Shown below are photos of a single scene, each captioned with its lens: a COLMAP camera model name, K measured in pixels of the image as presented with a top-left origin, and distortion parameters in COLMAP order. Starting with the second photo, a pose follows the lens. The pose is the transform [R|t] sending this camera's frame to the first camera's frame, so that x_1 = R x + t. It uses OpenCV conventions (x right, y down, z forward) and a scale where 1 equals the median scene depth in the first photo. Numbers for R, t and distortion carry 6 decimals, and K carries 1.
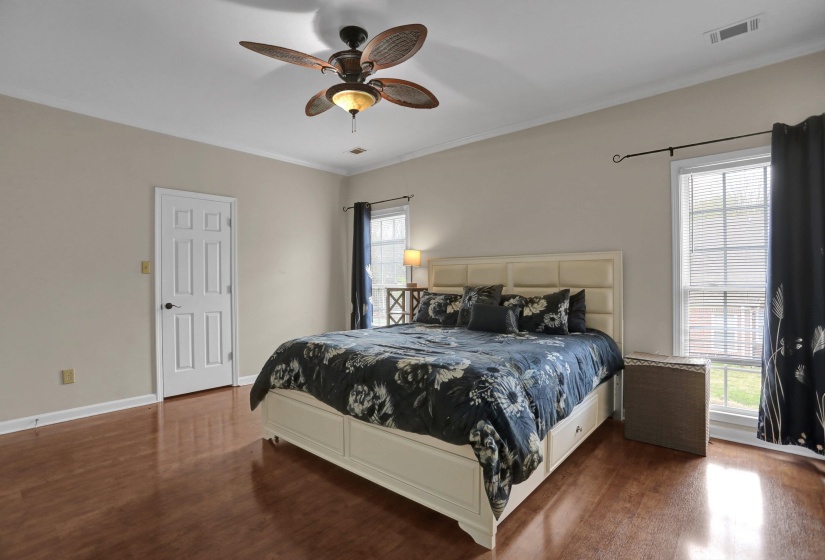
lens RADIAL K [[400.3, 0, 412.5], [0, 400.3, 280.0], [0, 0, 1]] dist [-0.065049, 0.027041]
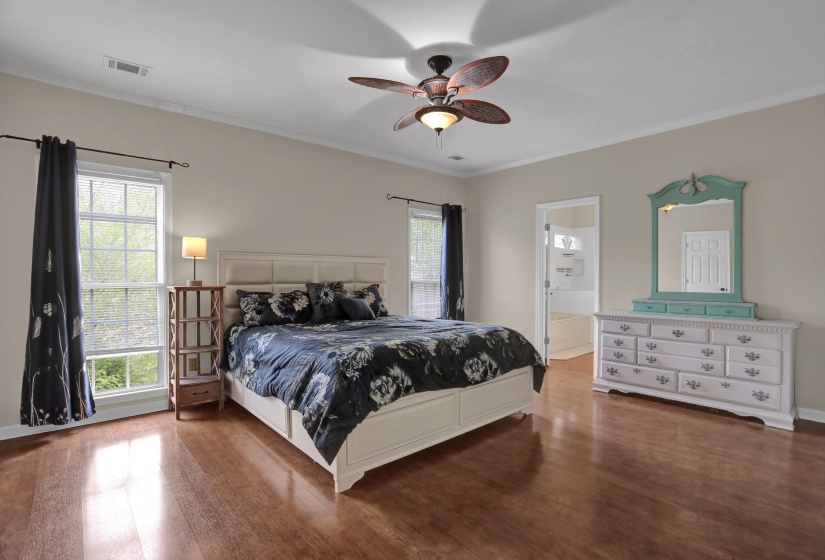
lens RADIAL K [[400.3, 0, 412.5], [0, 400.3, 280.0], [0, 0, 1]] dist [-0.065049, 0.027041]
pose [[0.133348, -0.005433, 0.991054, -0.883109], [-0.002694, 0.999979, 0.005844, 0.001296], [-0.991066, -0.003449, 0.133331, 0.628807]]
